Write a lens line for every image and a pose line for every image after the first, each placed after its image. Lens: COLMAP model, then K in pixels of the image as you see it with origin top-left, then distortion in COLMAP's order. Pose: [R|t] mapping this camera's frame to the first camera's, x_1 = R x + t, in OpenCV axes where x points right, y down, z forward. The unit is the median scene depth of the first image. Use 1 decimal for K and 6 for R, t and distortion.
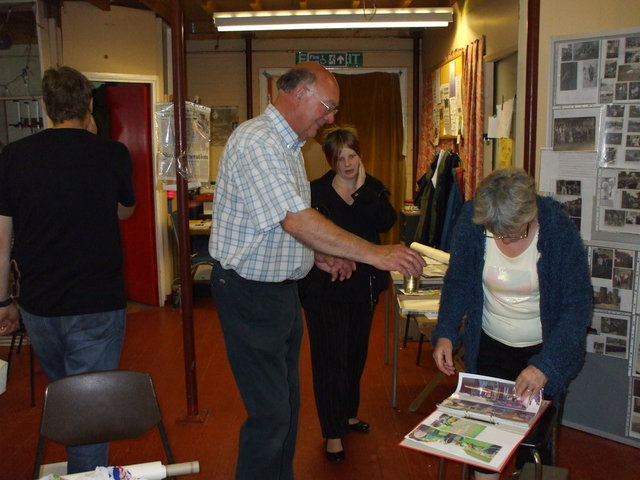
lens RADIAL K [[673.4, 0, 320.0], [0, 673.4, 240.0], [0, 0, 1]] dist [-0.179829, 0.282573]
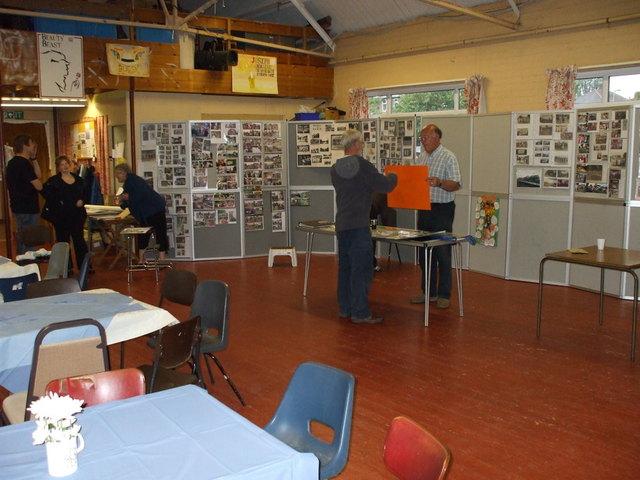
lens RADIAL K [[673.4, 0, 320.0], [0, 673.4, 240.0], [0, 0, 1]] dist [-0.179829, 0.282573]
pose [[0.796407, -0.077578, 0.599765, -0.645539], [0.097425, 0.995243, -0.000635, 0.229672], [-0.596862, 0.058938, 0.800176, -1.432891]]
